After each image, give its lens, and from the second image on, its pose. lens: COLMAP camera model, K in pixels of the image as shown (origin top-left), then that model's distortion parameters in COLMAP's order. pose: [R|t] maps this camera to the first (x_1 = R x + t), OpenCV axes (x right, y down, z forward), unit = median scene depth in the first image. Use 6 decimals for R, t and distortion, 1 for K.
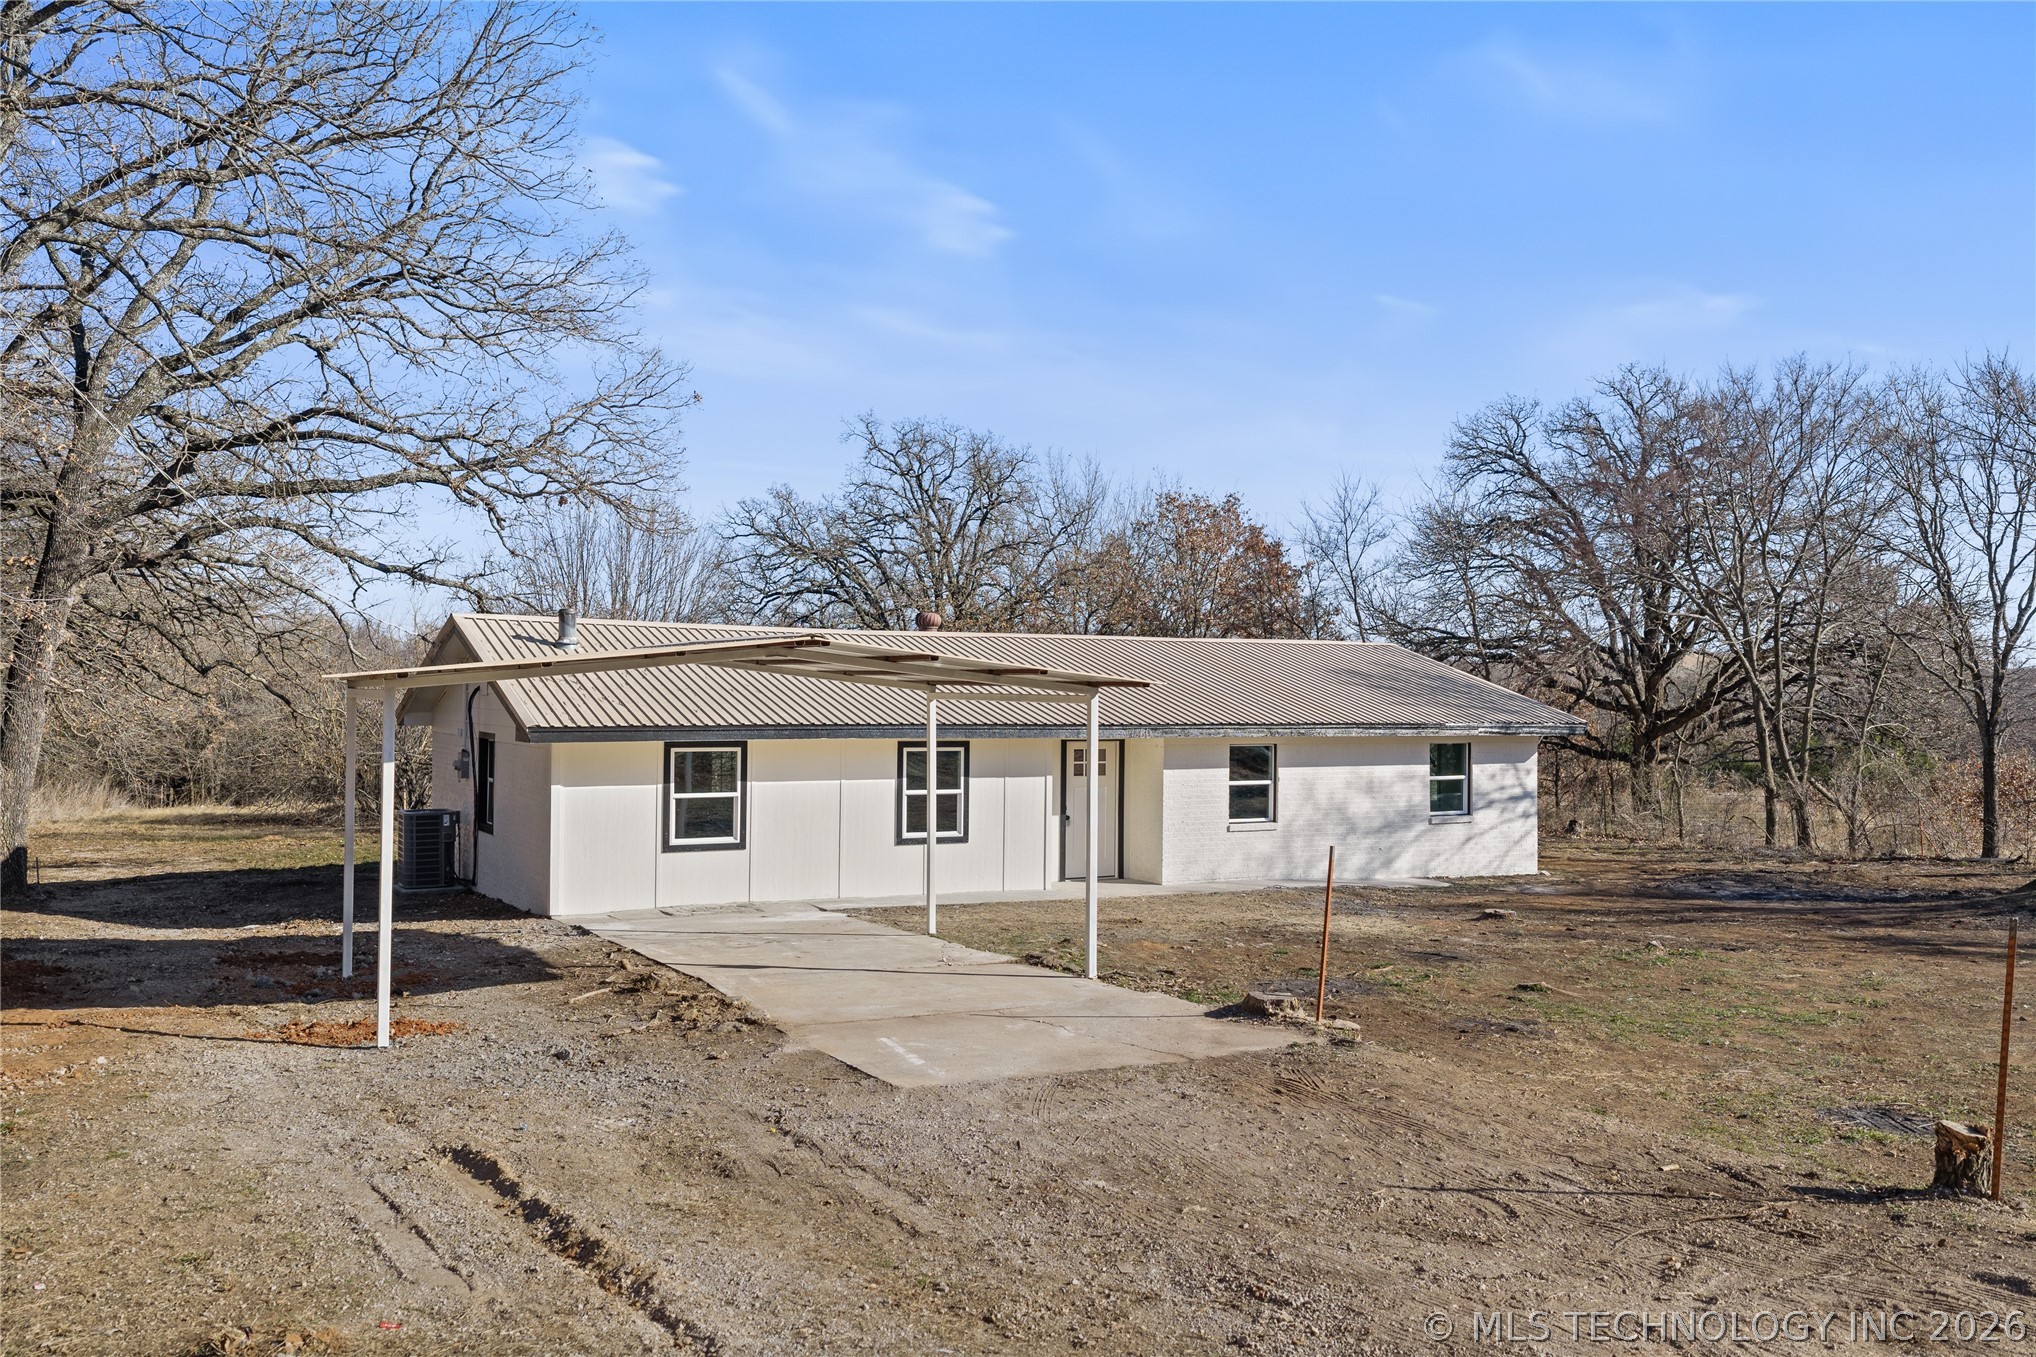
lens RADIAL K [[1720.8, 0, 1018.0], [0, 1720.8, 678.5], [0, 0, 1]] dist [0.102692, -0.148103]
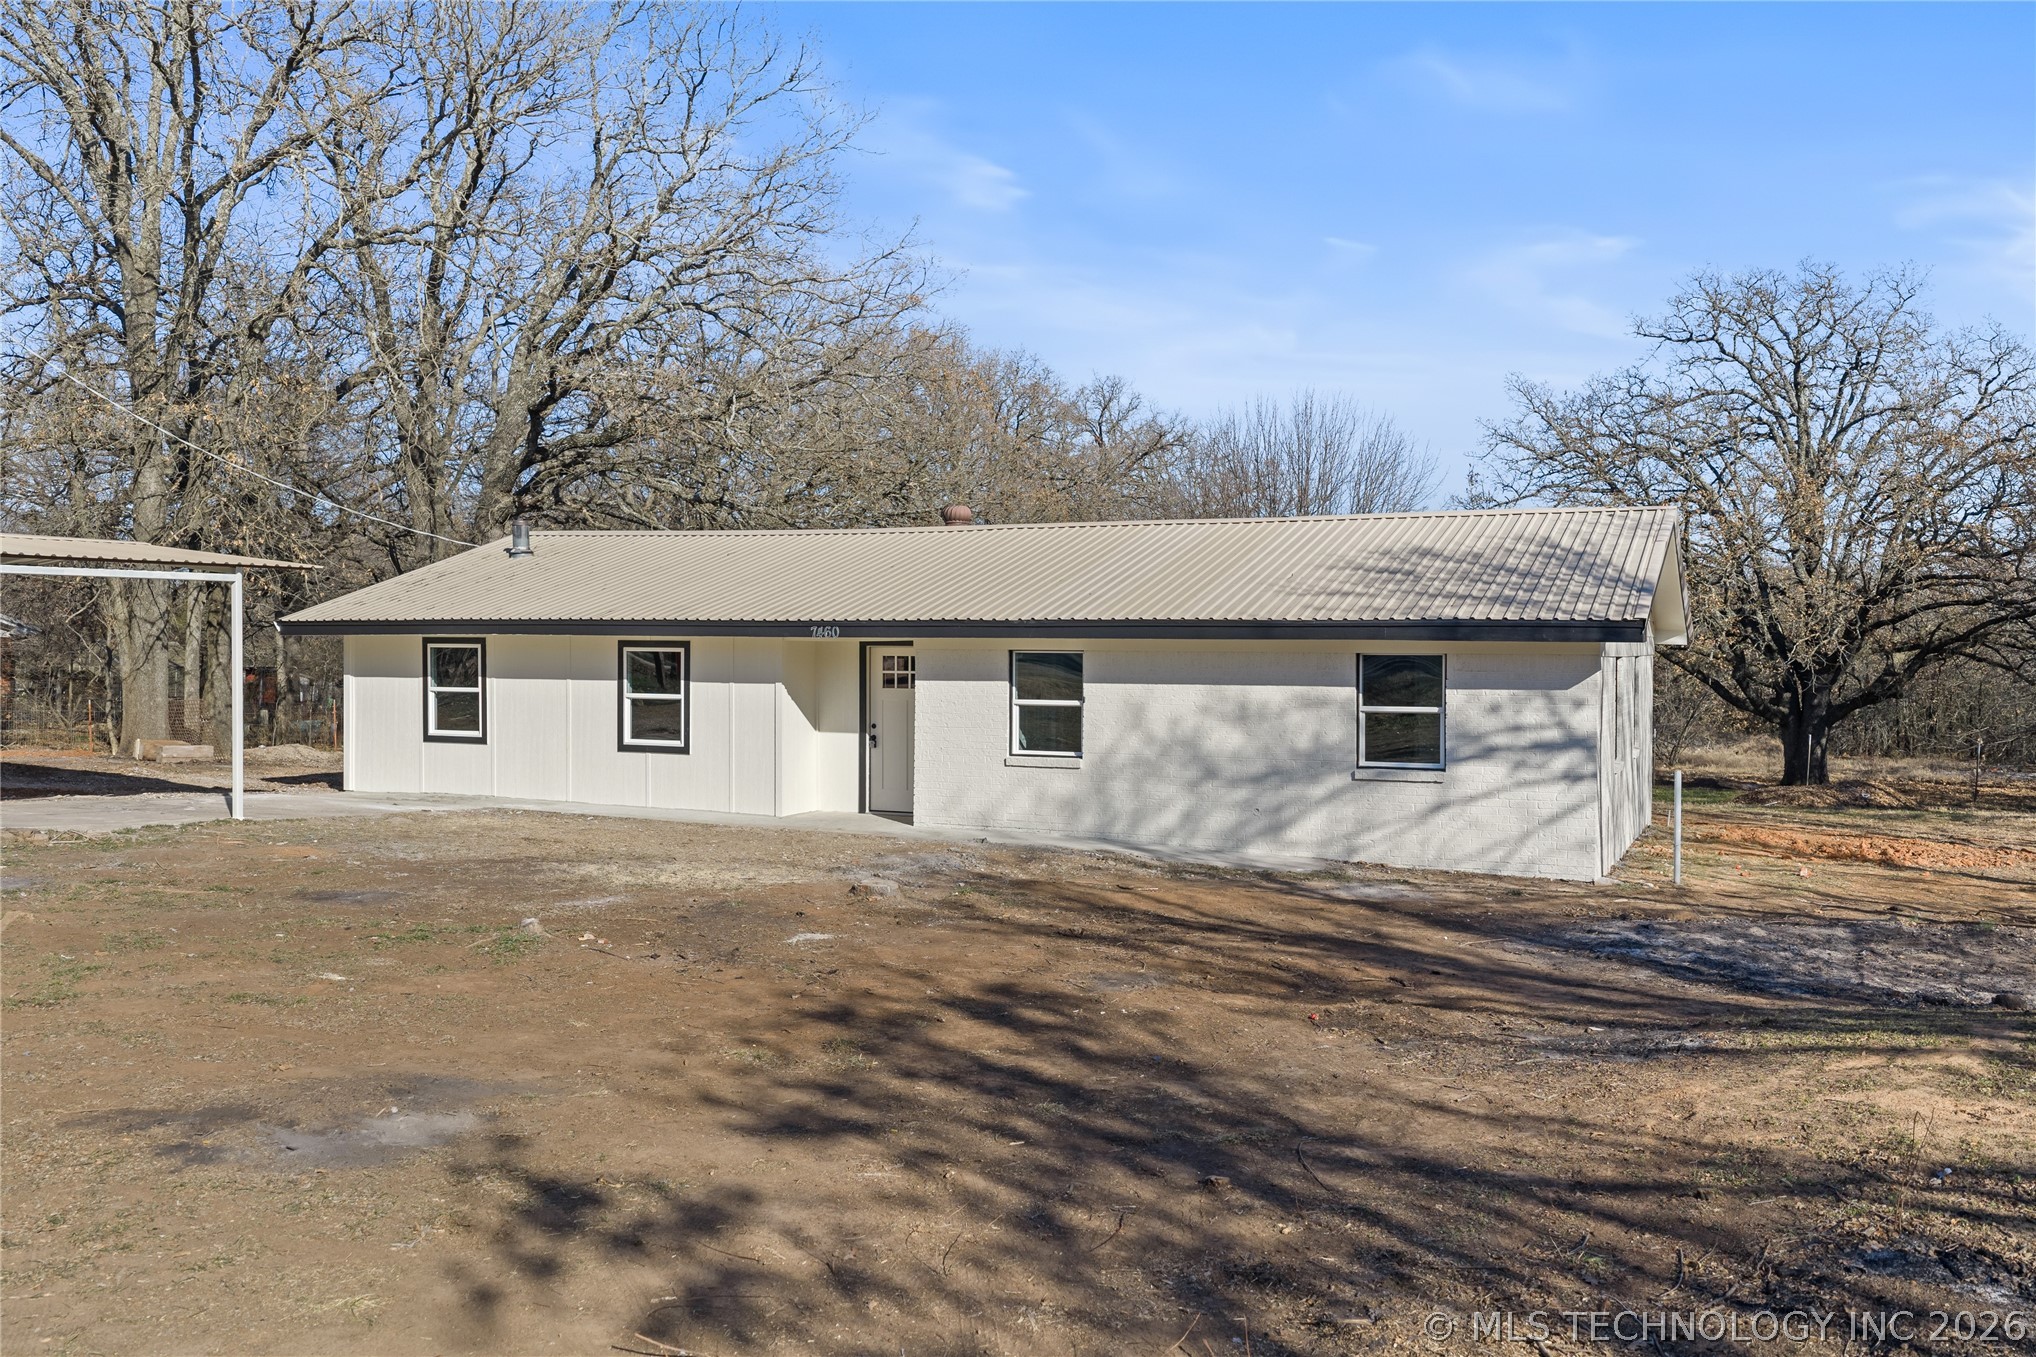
lens RADIAL K [[1720.8, 0, 1018.0], [0, 1720.8, 678.5], [0, 0, 1]] dist [0.102692, -0.148103]
pose [[0.598359, 0.020370, -0.800969, 0.700261], [0.013628, 0.999273, 0.035594, 0.023529], [0.801112, -0.032214, 0.597646, 0.534586]]
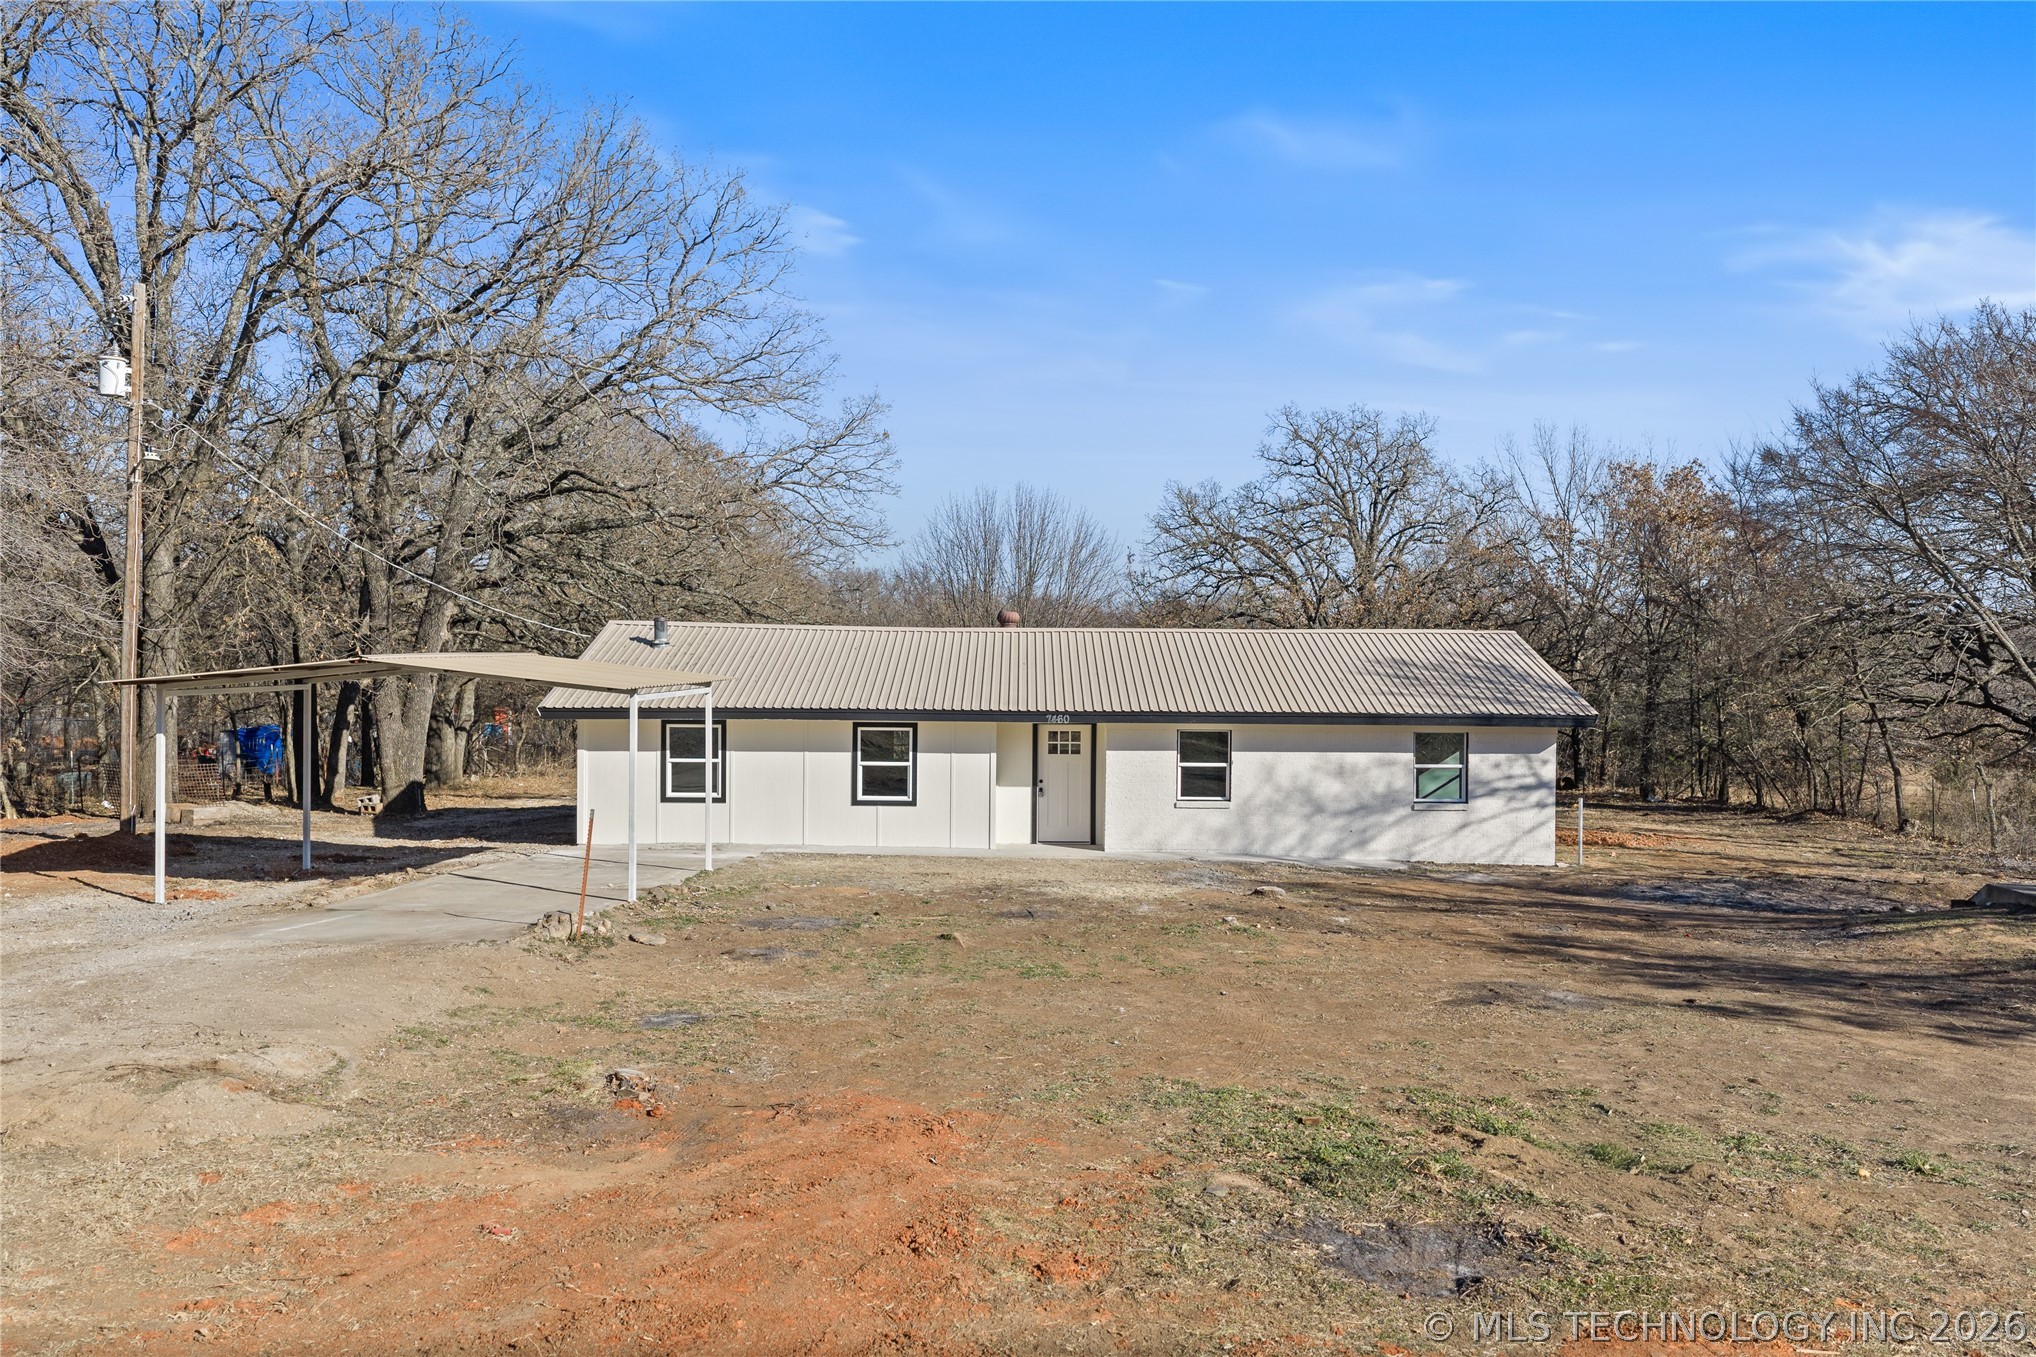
lens RADIAL K [[1720.8, 0, 1018.0], [0, 1720.8, 678.5], [0, 0, 1]] dist [0.102692, -0.148103]
pose [[0.877966, 0.005021, -0.478697, 0.544685], [0.003461, 0.999852, 0.016834, -0.013214], [0.478711, -0.016437, 0.877819, -0.025562]]
